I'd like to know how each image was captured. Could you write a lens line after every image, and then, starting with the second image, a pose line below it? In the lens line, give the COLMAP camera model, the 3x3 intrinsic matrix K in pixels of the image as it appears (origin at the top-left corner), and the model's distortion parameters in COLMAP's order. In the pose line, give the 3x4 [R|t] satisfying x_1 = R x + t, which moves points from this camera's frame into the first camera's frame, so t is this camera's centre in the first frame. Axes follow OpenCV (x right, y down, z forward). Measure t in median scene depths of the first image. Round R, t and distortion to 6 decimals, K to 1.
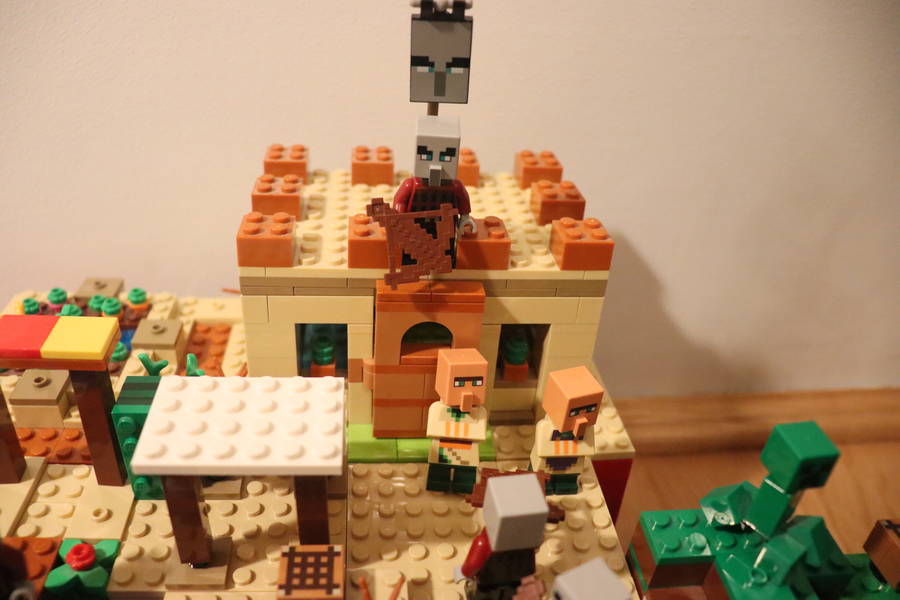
lens RADIAL K [[720.3, 0, 438.1], [0, 720.3, 301.2], [0, 0, 1]] dist [-0.173894, 0.114050]
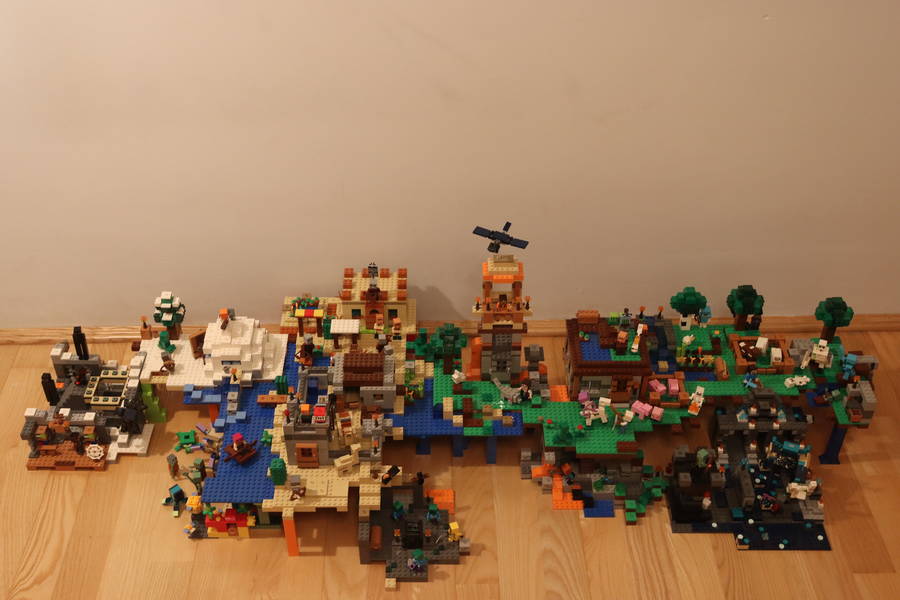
lens RADIAL K [[1043.6, 0, 448.4], [0, 1043.6, 268.1], [0, 0, 1]] dist [0.007805, -0.045757]
pose [[0.995164, 0.005592, -0.098068, 1.416270], [0.005018, 0.994181, 0.107610, -1.214781], [0.098099, -0.107581, 0.989345, -7.290862]]
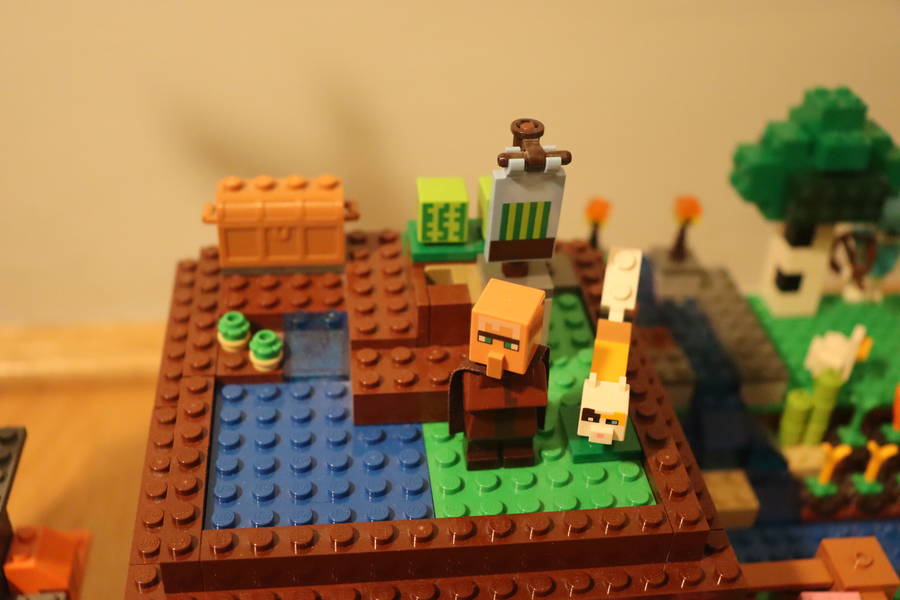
lens RADIAL K [[1043.6, 0, 448.4], [0, 1043.6, 268.1], [0, 0, 1]] dist [0.007805, -0.045757]
pose [[0.999339, -0.030397, 0.019939, 1.872052], [0.029479, 0.998561, 0.044808, 0.033887], [-0.021272, -0.044191, 0.998797, -0.533320]]
